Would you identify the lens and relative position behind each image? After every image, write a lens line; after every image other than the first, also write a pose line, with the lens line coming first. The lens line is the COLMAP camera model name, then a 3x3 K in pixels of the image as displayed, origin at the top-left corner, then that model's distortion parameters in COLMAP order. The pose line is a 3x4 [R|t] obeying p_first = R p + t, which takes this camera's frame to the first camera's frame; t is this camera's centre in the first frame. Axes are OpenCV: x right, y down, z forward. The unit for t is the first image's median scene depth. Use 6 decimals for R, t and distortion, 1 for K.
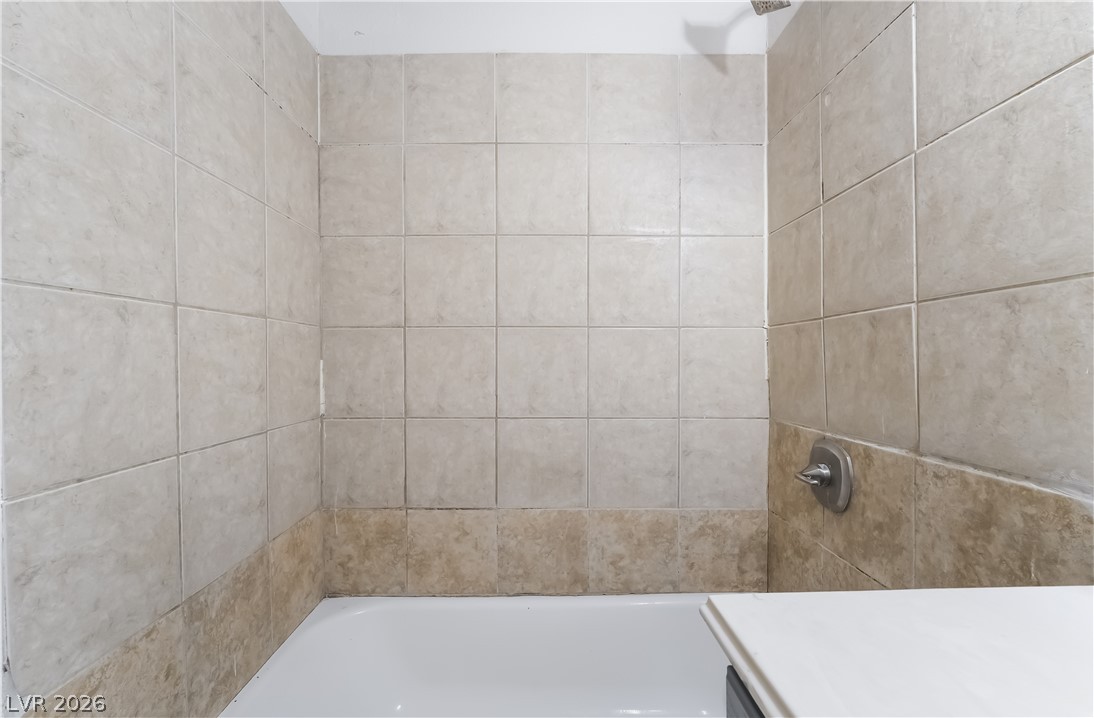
lens RADIAL K [[463.4, 0, 547.0], [0, 463.4, 359.0], [0, 0, 1]] dist [-0.001189, -0.000035]
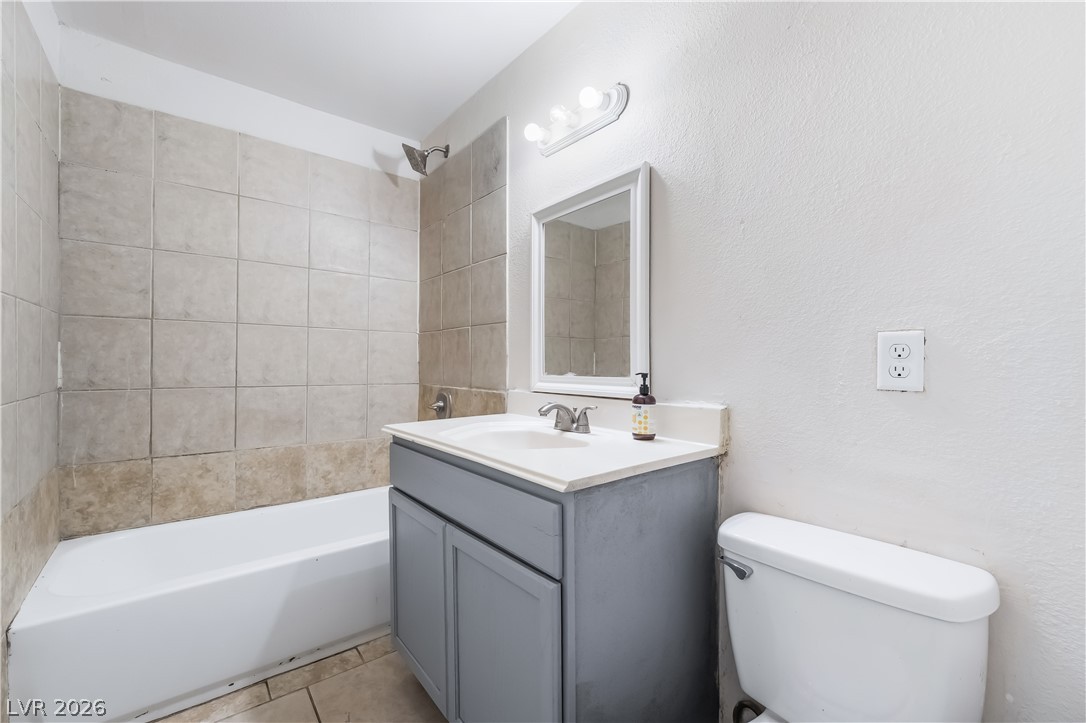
lens RADIAL K [[435.8, 0, 543.0], [0, 435.8, 361.5], [0, 0, 1]] dist [0.000067, -0.000152]
pose [[0.777285, 0.008837, 0.629087, -0.221274], [-0.011360, 0.999935, -0.000010, 0.038132], [-0.629046, -0.007138, 0.777335, -0.645061]]
